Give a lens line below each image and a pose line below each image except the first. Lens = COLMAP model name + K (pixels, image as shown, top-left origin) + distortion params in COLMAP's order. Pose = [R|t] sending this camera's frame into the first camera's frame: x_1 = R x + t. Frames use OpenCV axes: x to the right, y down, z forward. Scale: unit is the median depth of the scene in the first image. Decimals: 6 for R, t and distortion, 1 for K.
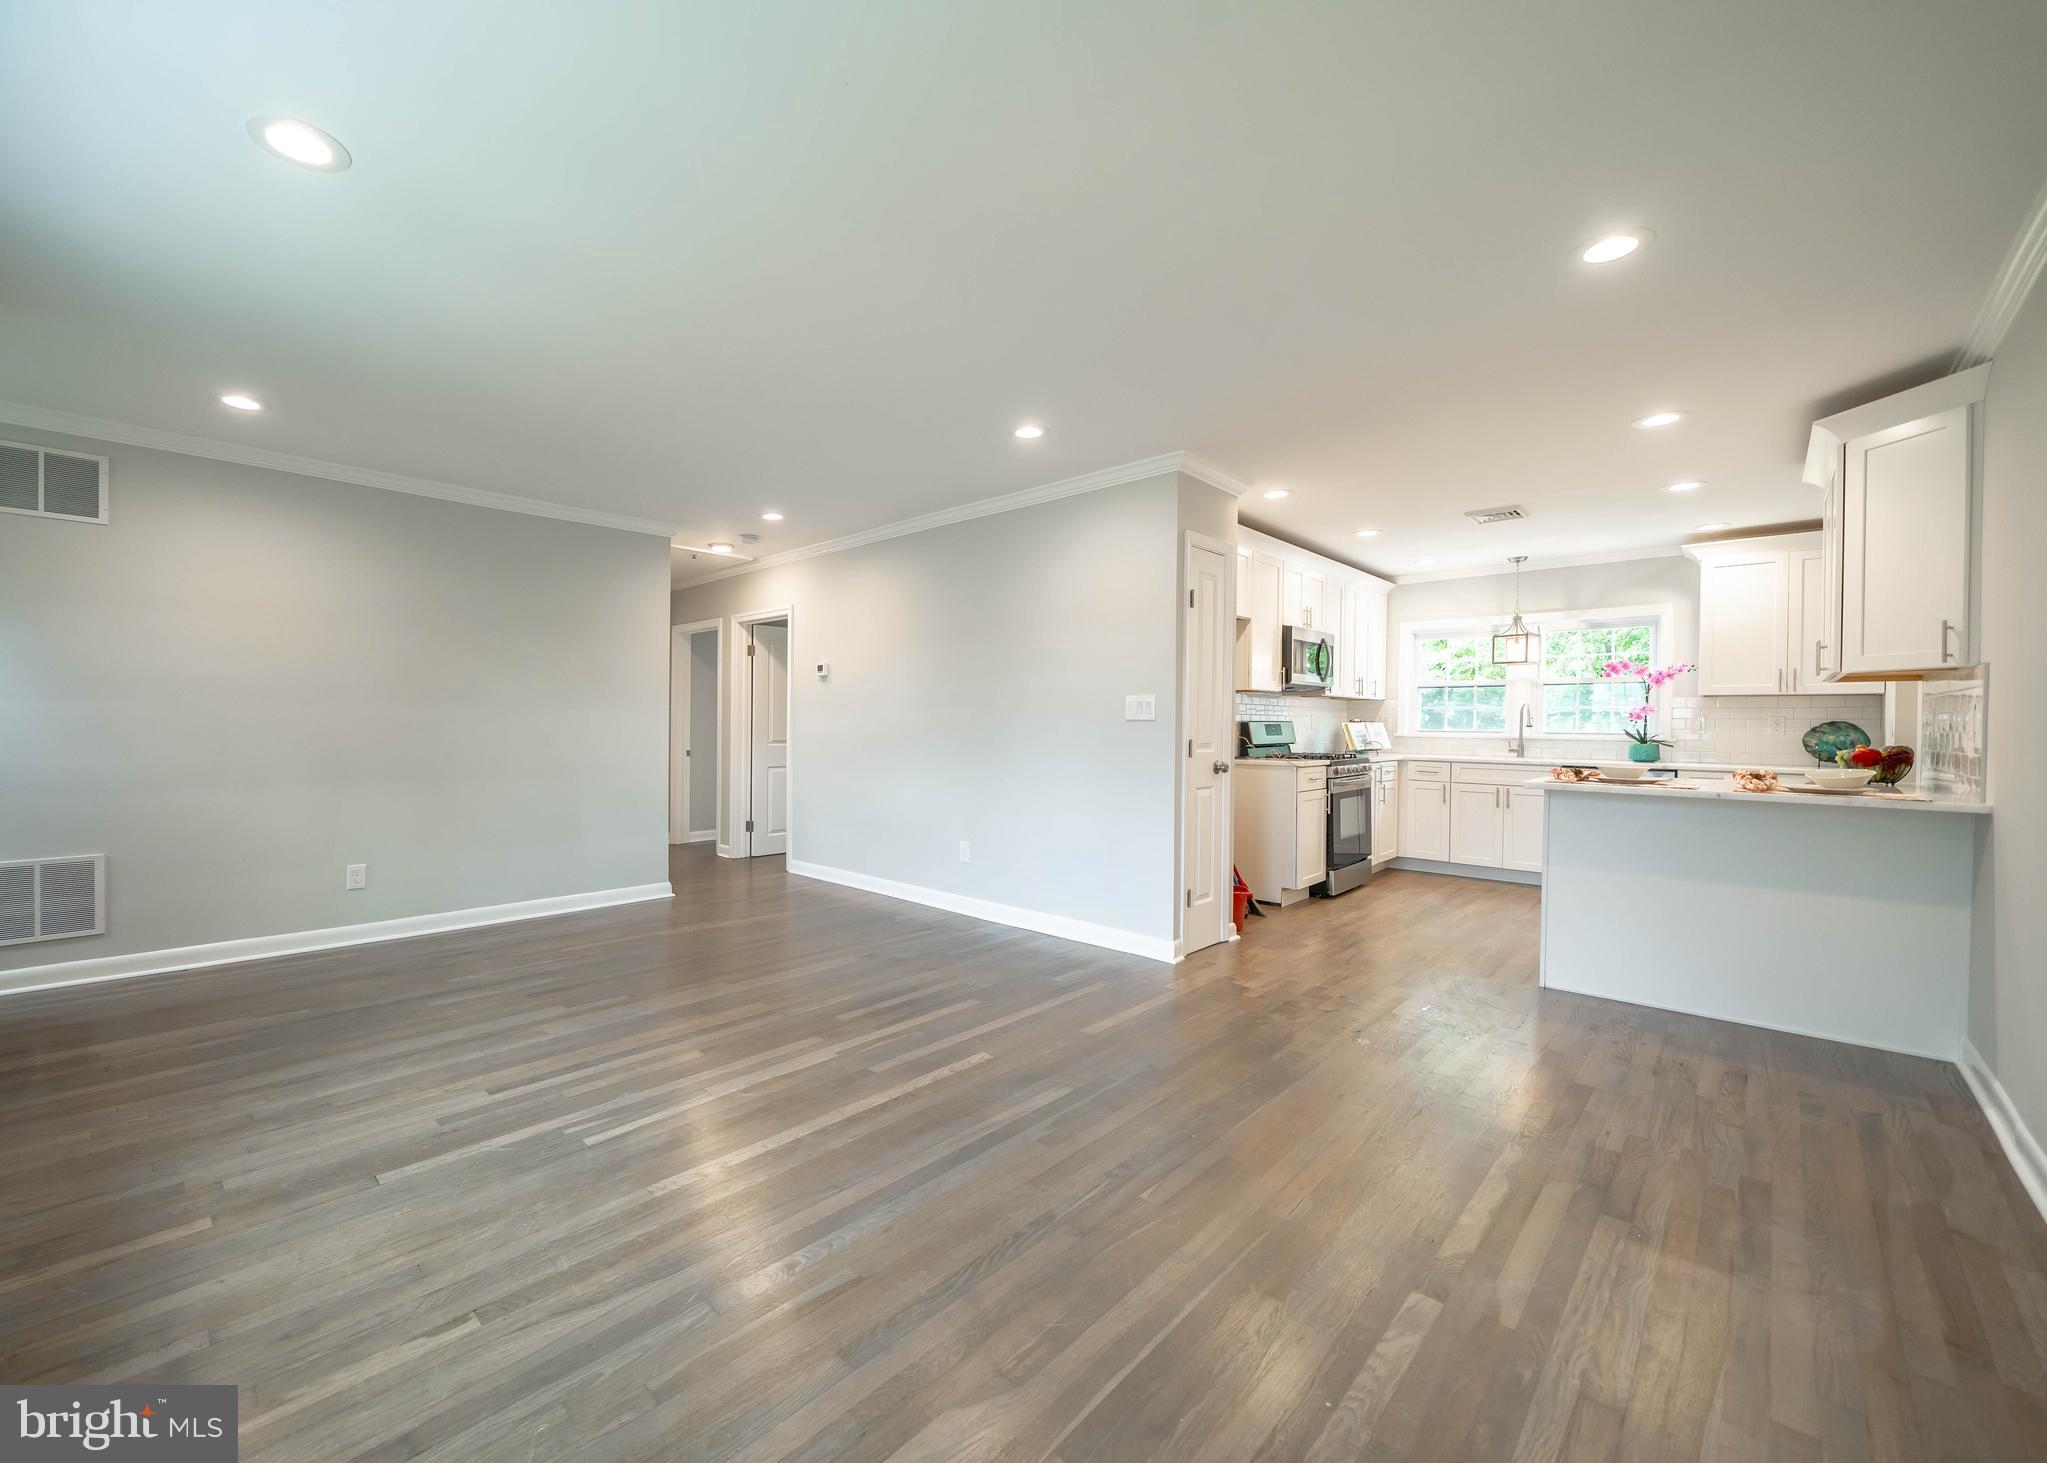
lens RADIAL K [[816.3, 0, 956.4], [0, 816.3, 730.5], [0, 0, 1]] dist [-0.002093, -0.000073]
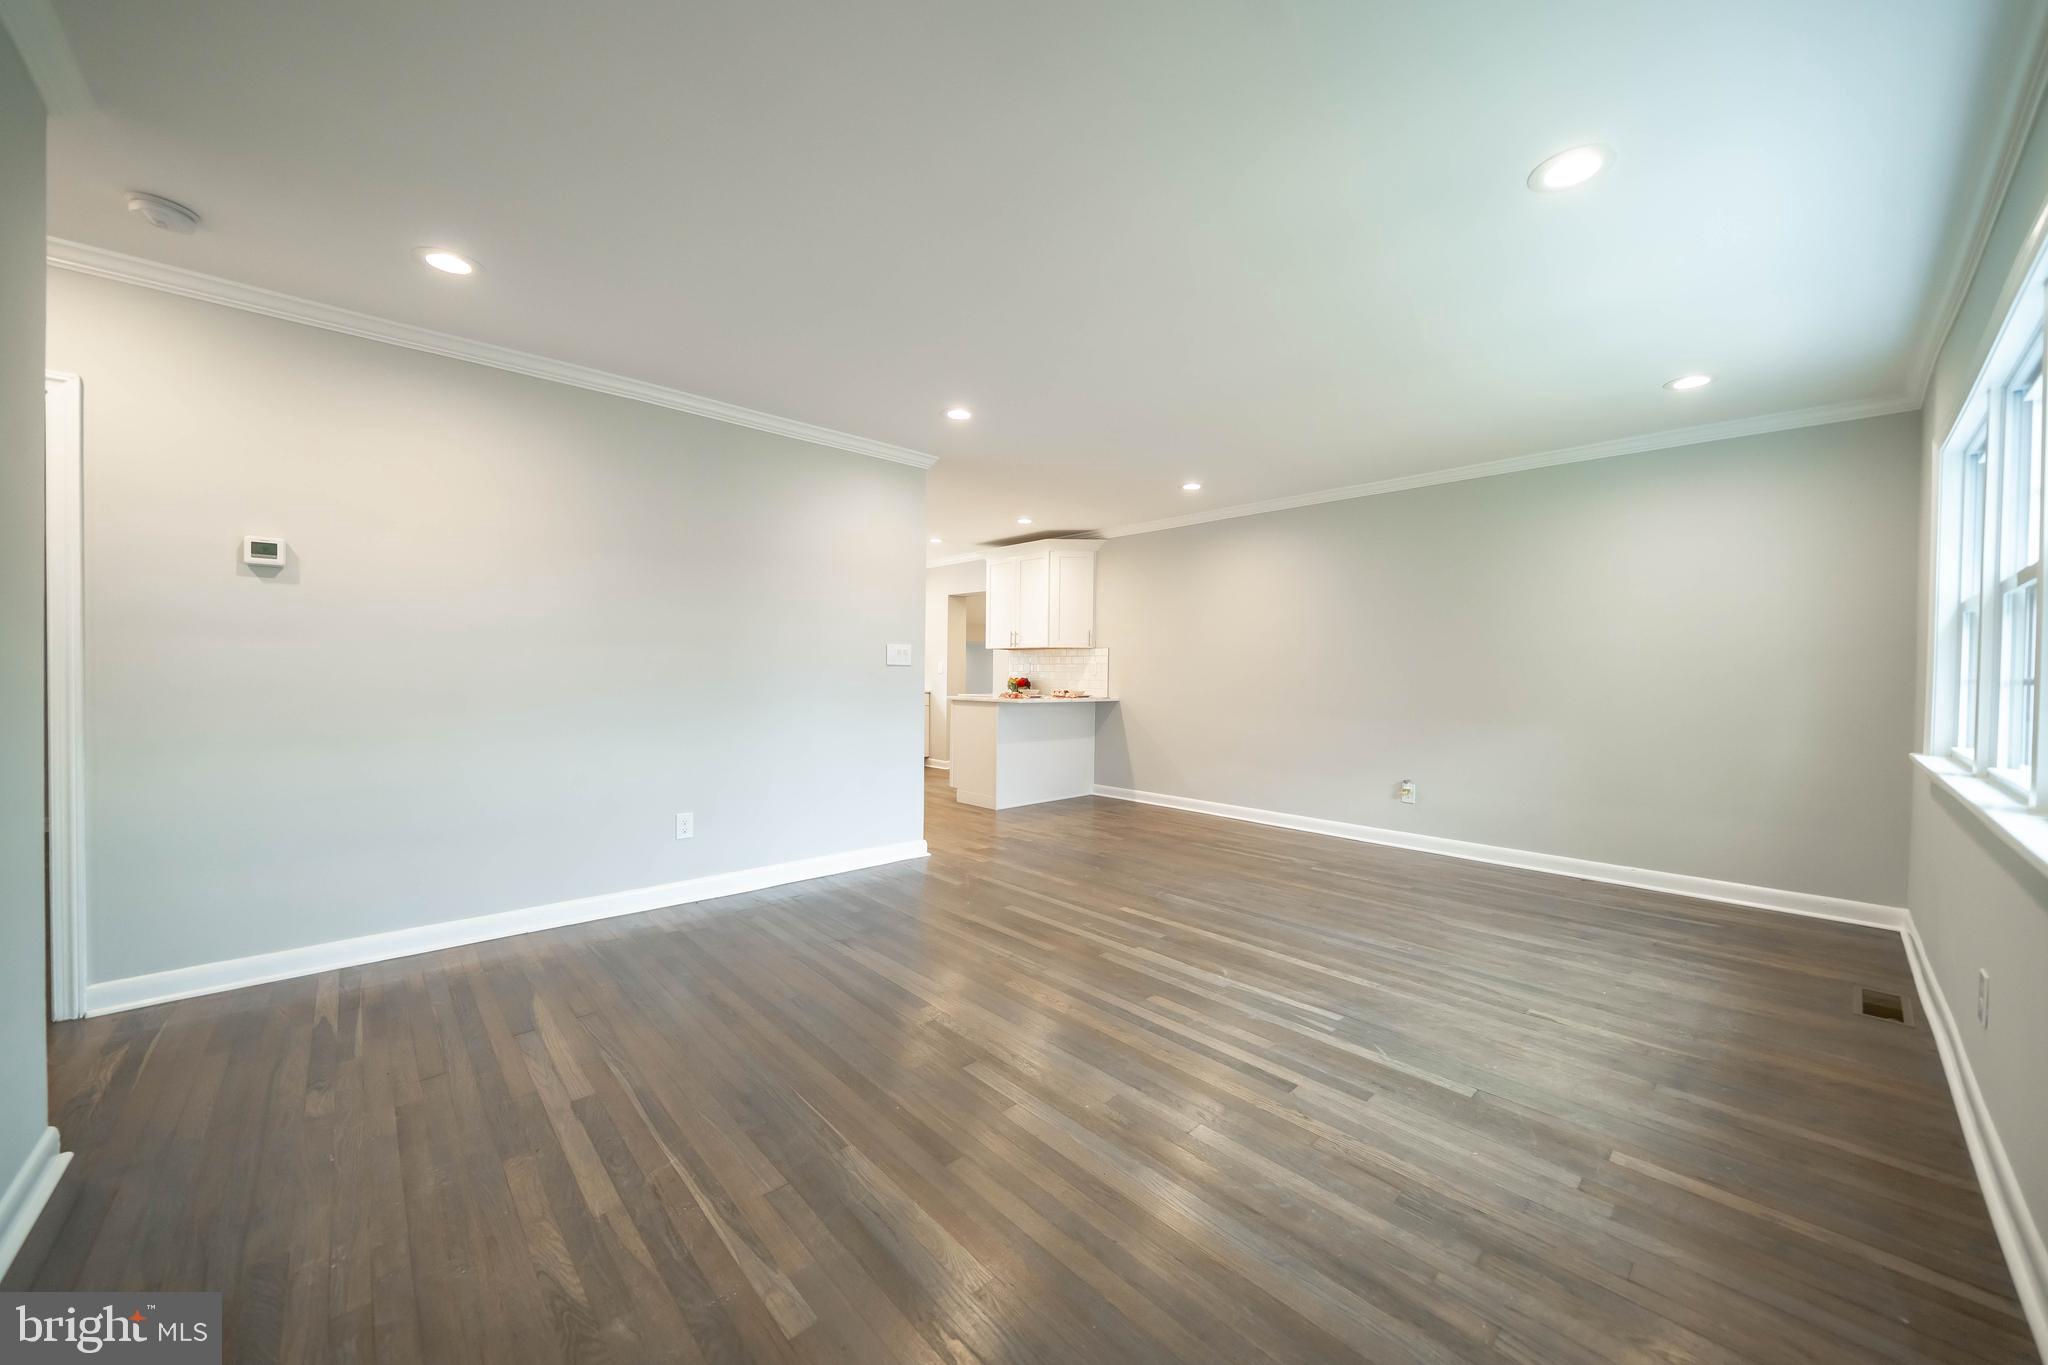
lens RADIAL K [[738.7, 0, 1020.9], [0, 738.7, 681.7], [0, 0, 1]] dist [-0.002303, 0.000098]
pose [[0.045306, -0.018548, 0.998801, -1.052372], [-0.001267, 0.999826, 0.018624, -0.011270], [-0.998972, -0.002109, 0.045274, 0.959345]]
